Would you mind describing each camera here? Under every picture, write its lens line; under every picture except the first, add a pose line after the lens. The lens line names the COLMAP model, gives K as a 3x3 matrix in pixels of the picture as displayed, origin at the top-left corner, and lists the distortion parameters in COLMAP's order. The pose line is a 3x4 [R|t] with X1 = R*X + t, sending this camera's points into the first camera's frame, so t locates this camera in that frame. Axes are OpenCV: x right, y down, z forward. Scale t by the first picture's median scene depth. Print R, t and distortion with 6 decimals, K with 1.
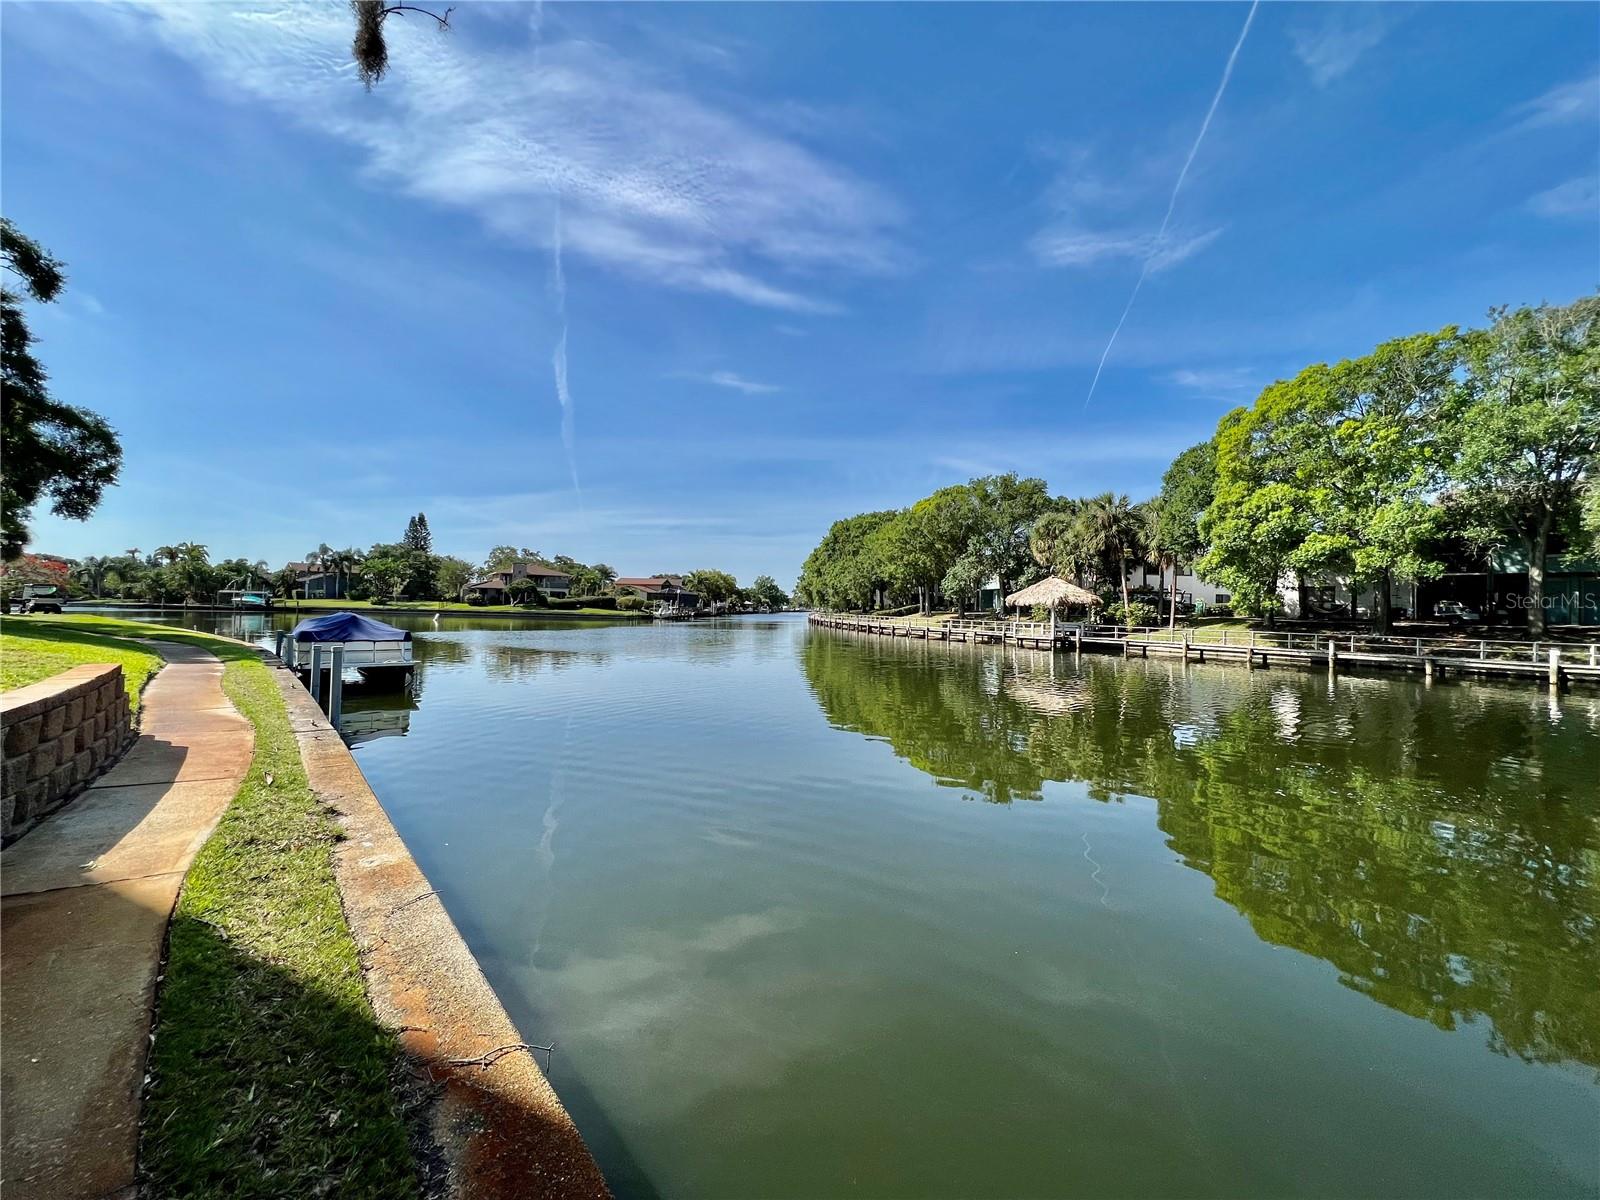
lens RADIAL K [[634.0, 0, 795.4], [0, 634.0, 597.1], [0, 0, 1]] dist [-0.000275, 0.000108]
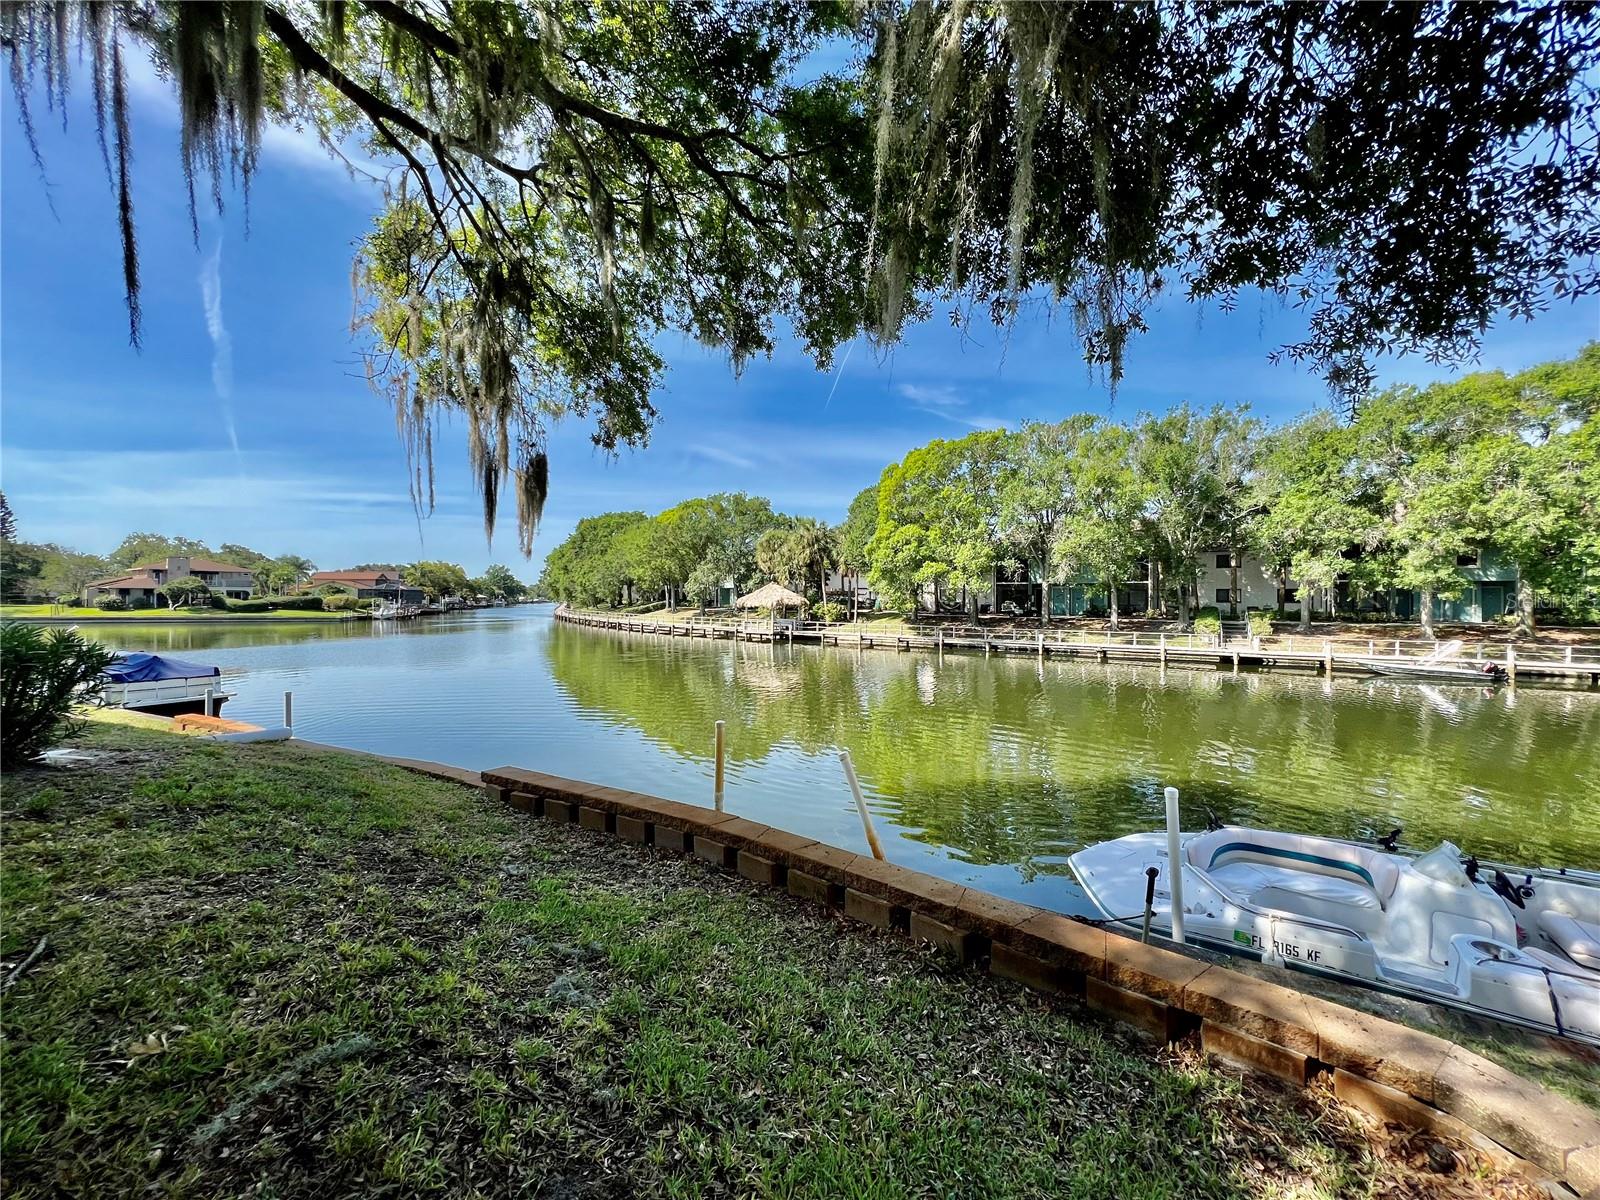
lens RADIAL K [[634.0, 0, 795.4], [0, 634.0, 597.1], [0, 0, 1]] dist [-0.000275, 0.000108]
pose [[0.923094, -0.016260, 0.384230, -0.024900], [0.008292, 0.999715, 0.022384, -0.025686], [-0.384485, -0.017477, 0.922966, -0.132821]]
